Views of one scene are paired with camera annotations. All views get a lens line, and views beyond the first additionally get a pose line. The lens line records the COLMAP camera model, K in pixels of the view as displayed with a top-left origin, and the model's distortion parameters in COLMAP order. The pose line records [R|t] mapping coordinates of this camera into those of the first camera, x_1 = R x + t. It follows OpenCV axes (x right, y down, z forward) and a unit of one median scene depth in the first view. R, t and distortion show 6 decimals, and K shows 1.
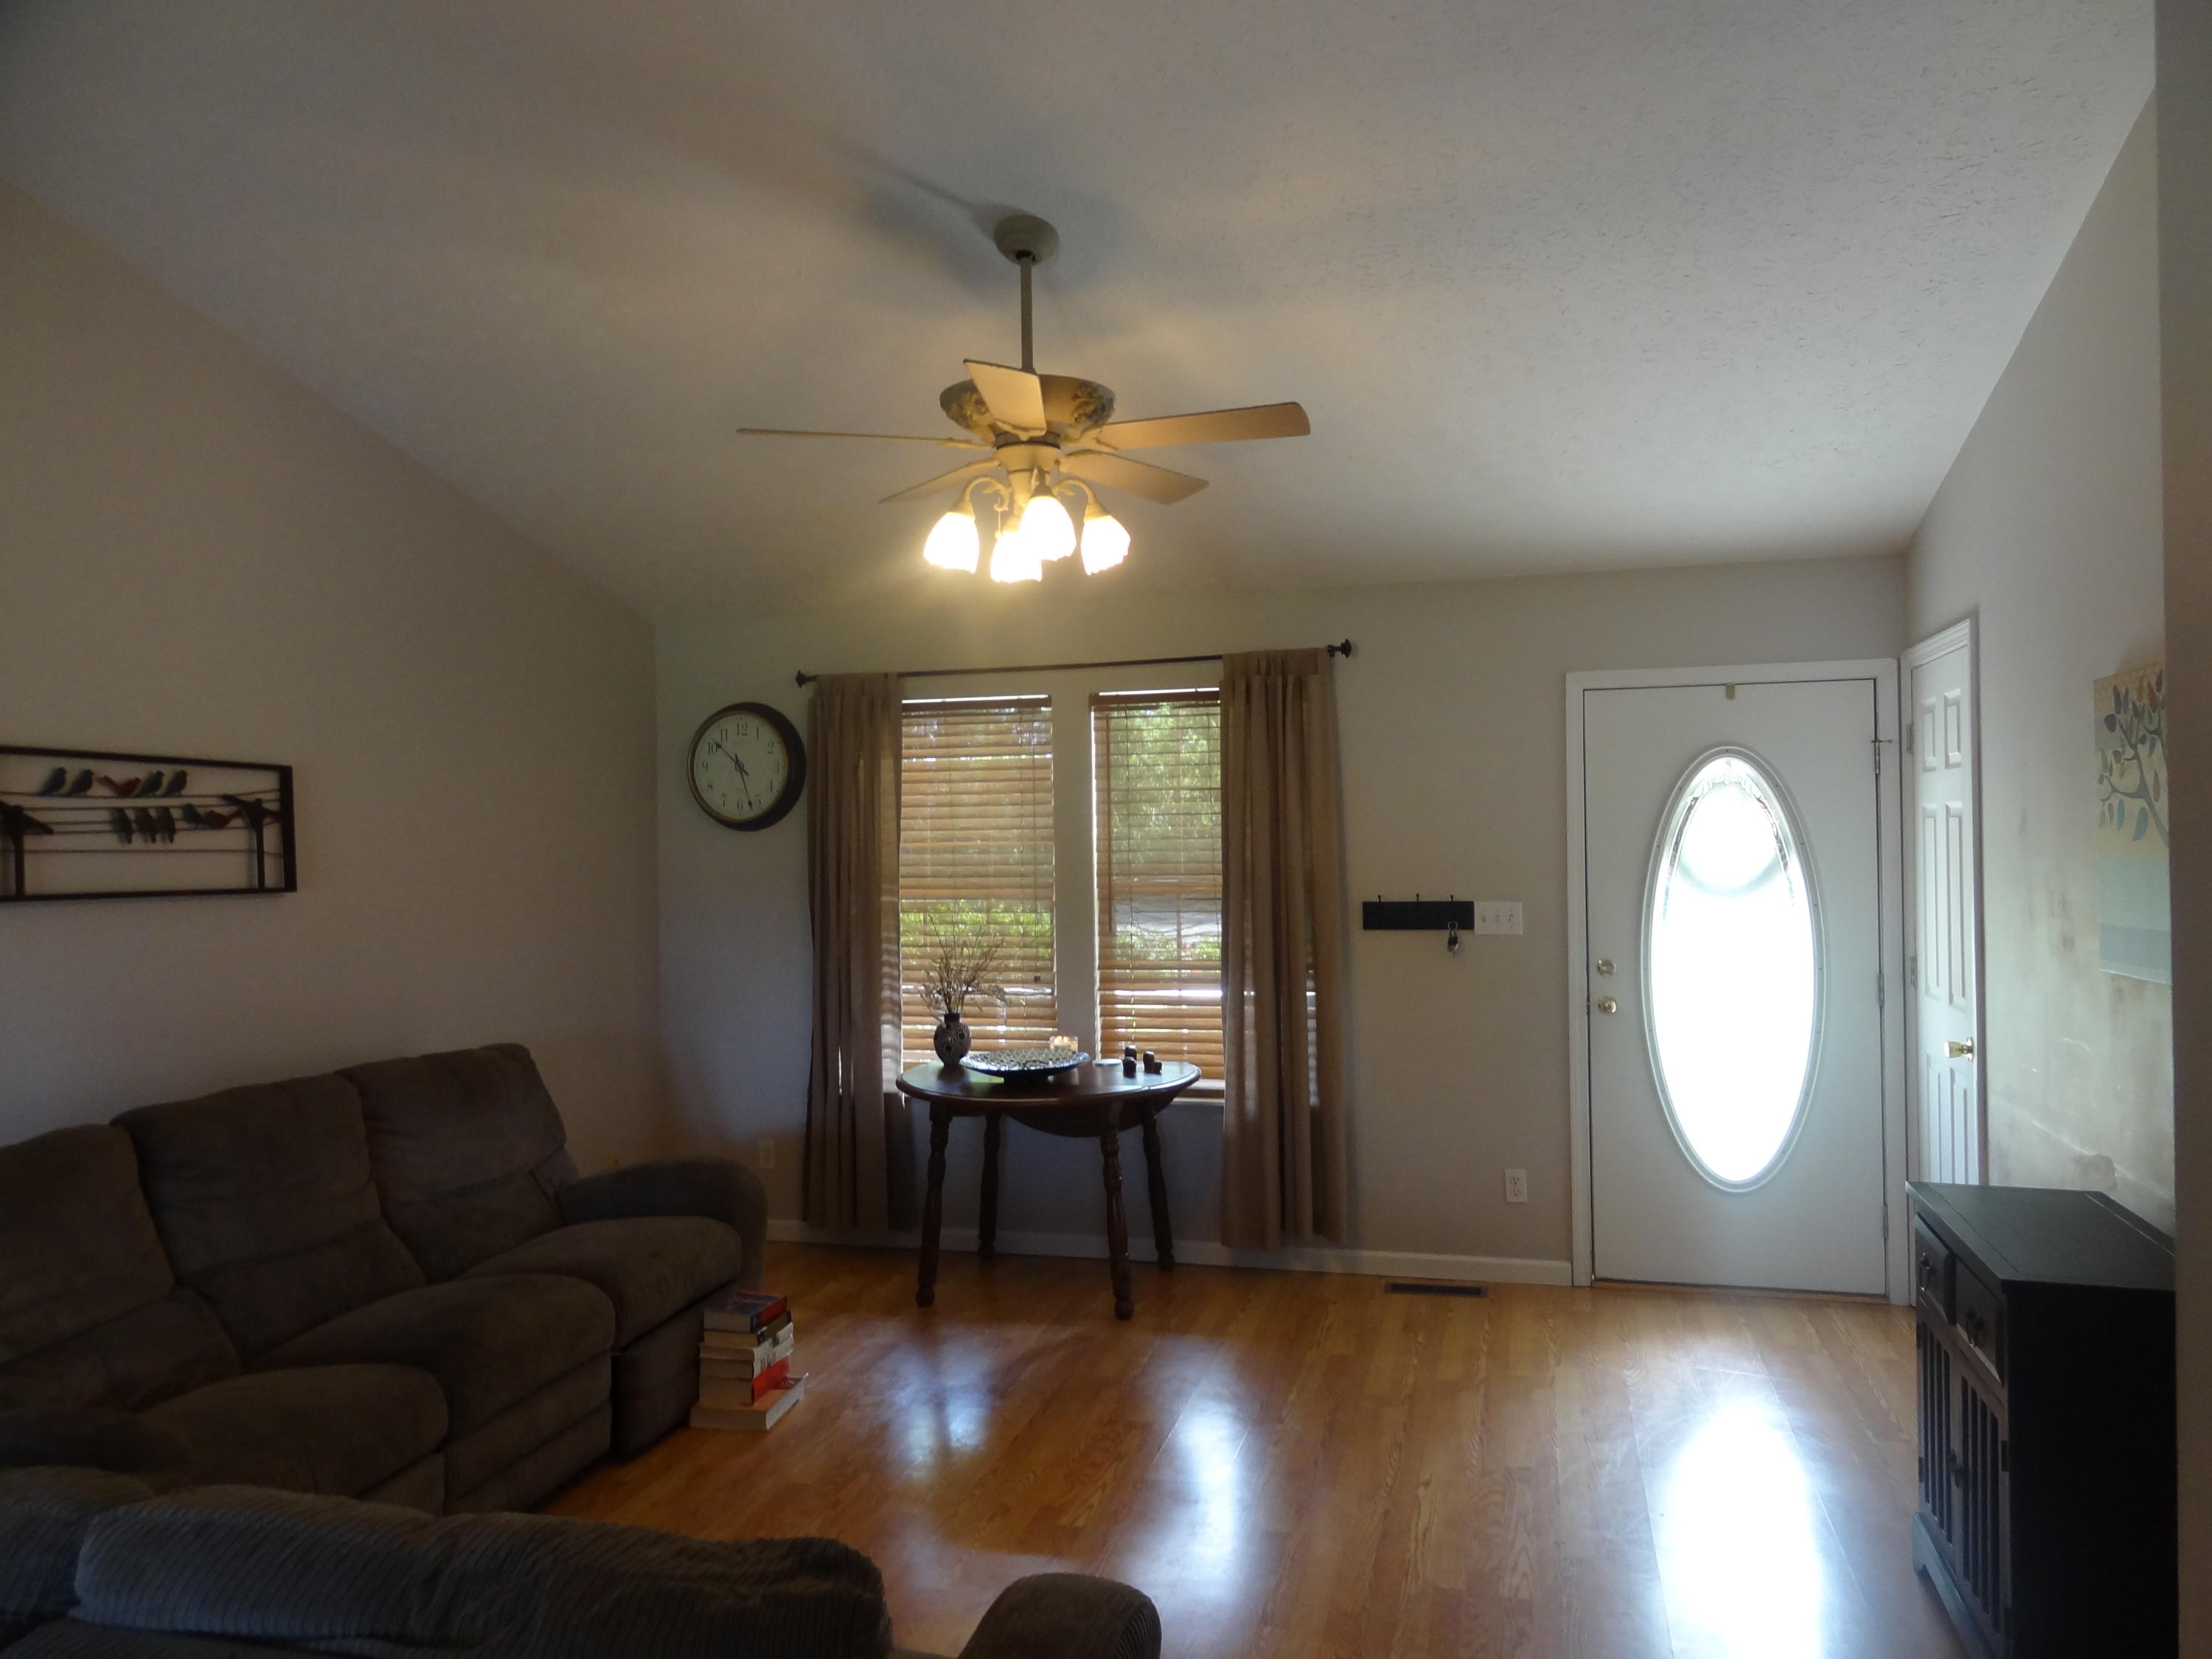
lens RADIAL K [[1550.1, 0, 1111.4], [0, 1550.1, 836.3], [0, 0, 1]] dist [-0.008467, 0.011775]
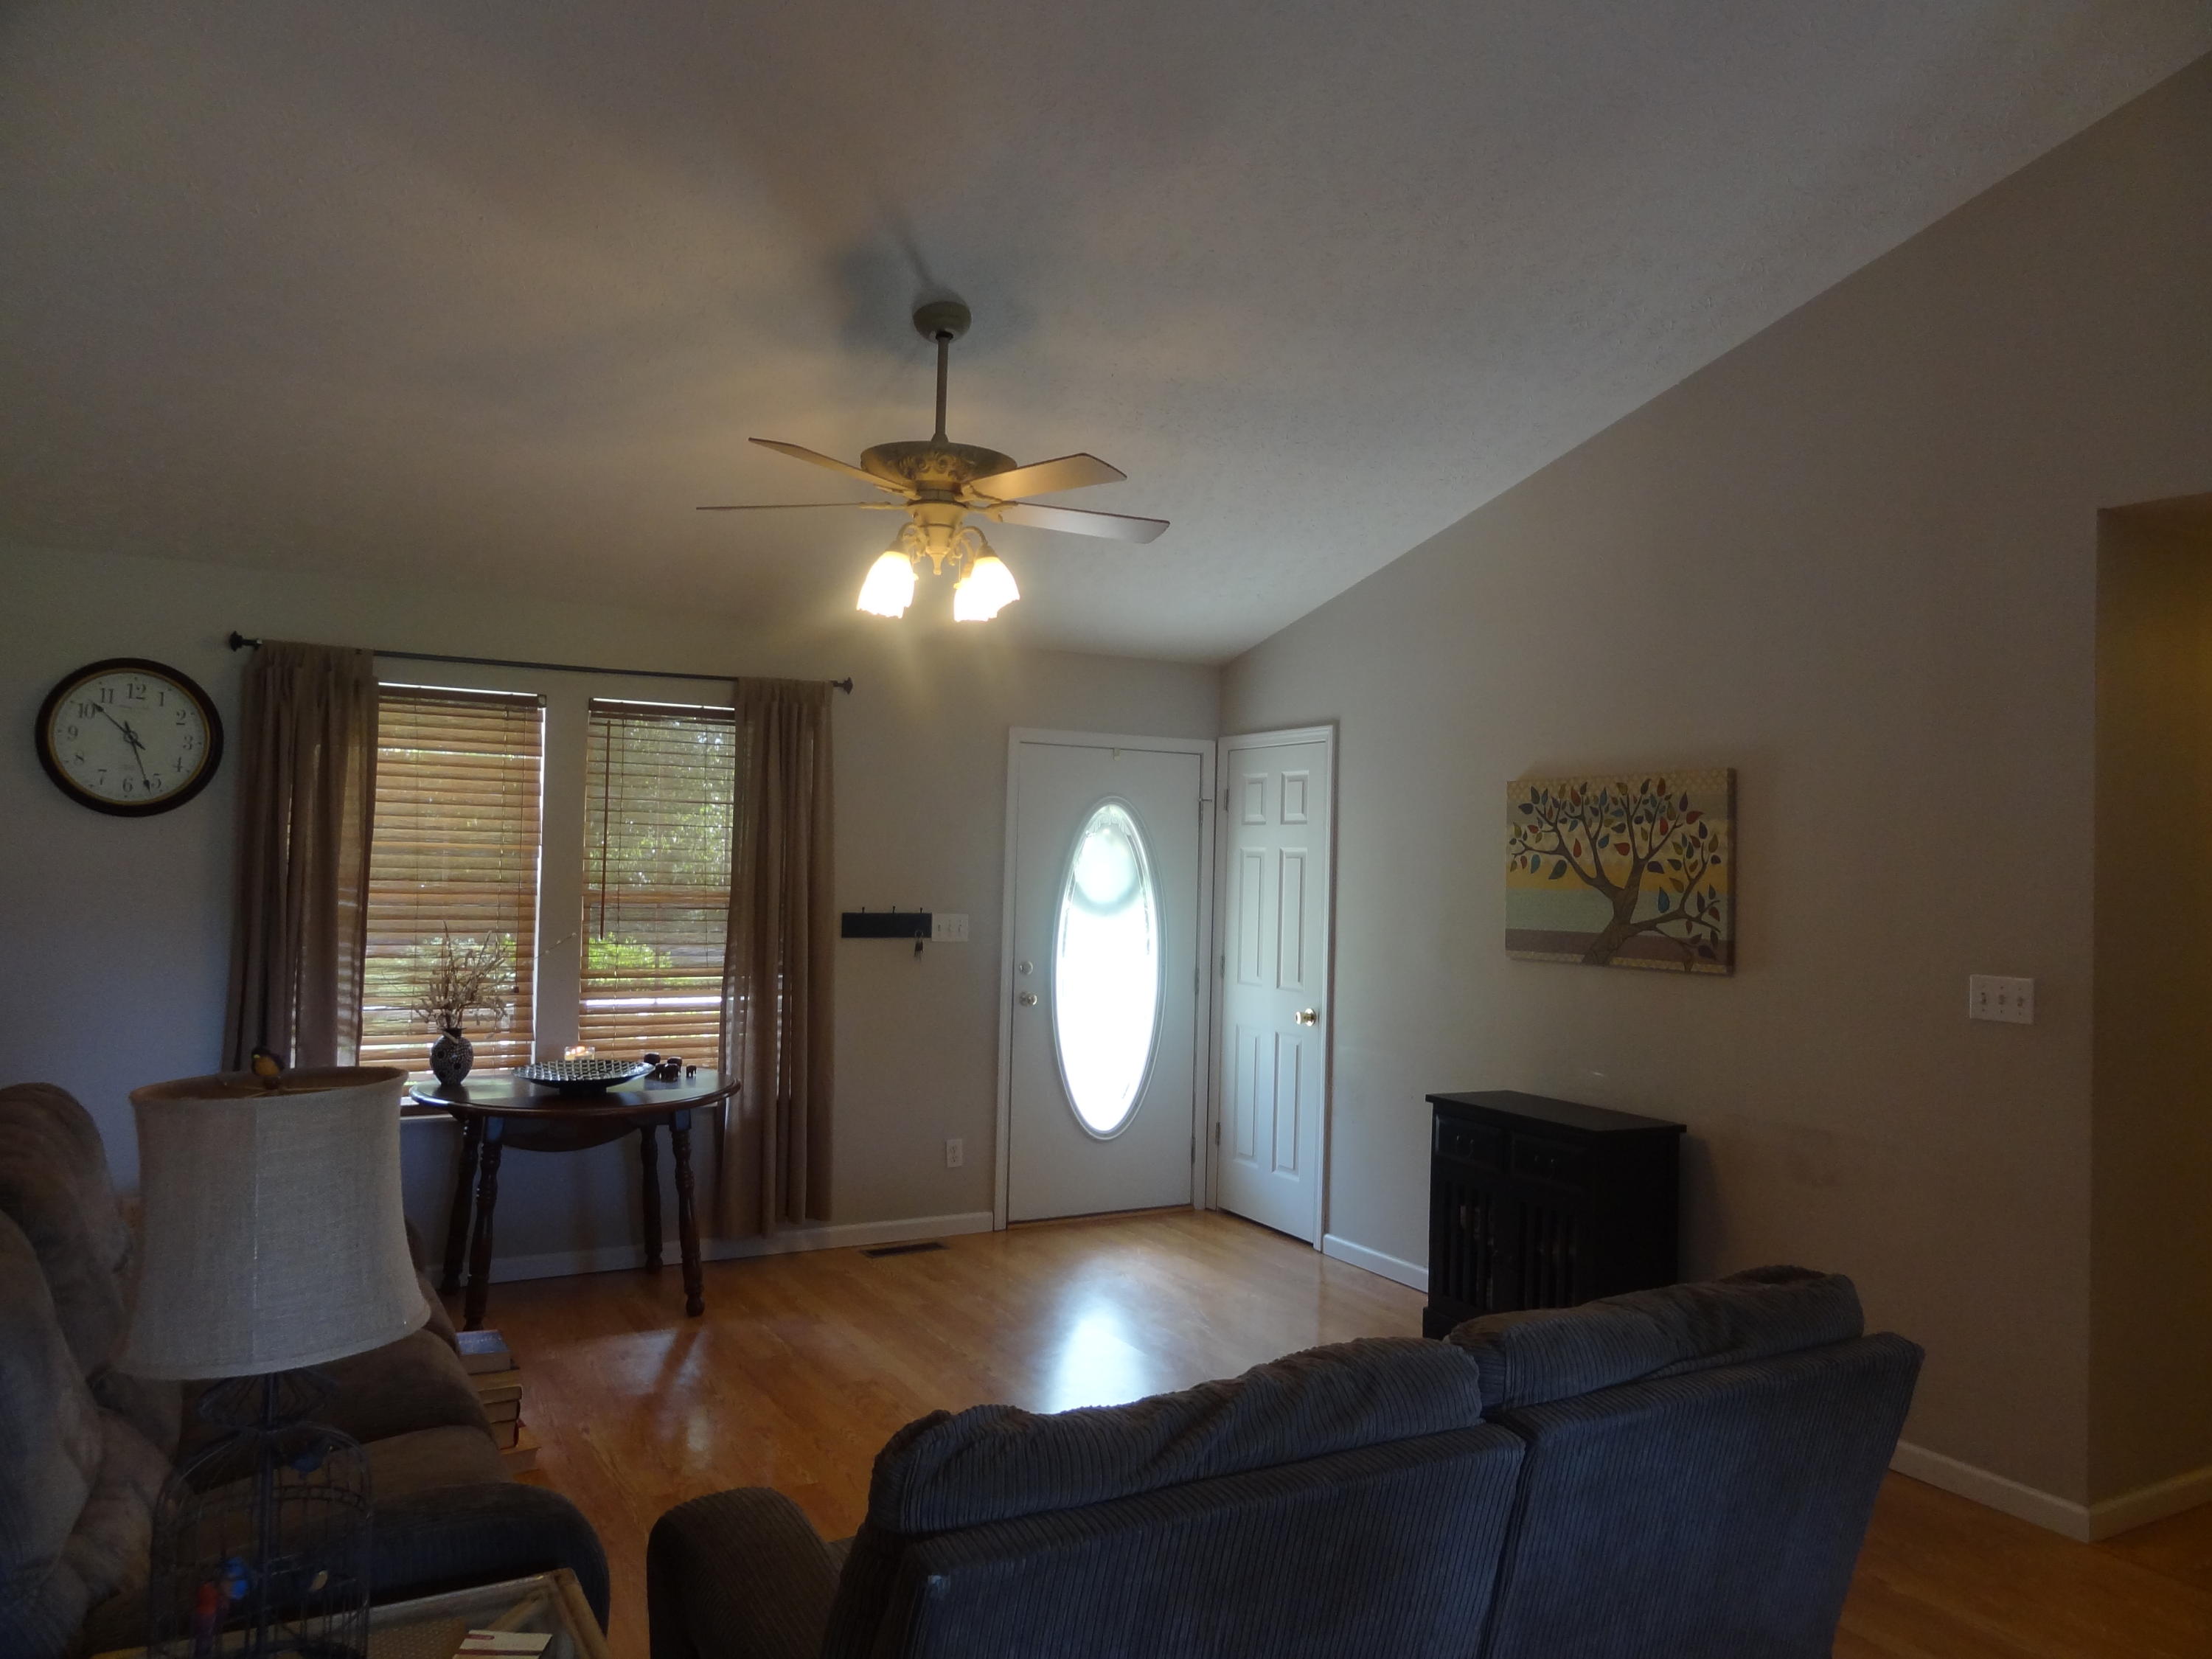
lens RADIAL K [[1550.1, 0, 1111.4], [0, 1550.1, 836.3], [0, 0, 1]] dist [-0.008467, 0.011775]
pose [[0.708142, 0.045809, 0.704583, -0.496448], [-0.036468, 0.998934, -0.028294, 0.011981], [-0.705128, -0.005659, 0.709057, 0.073714]]
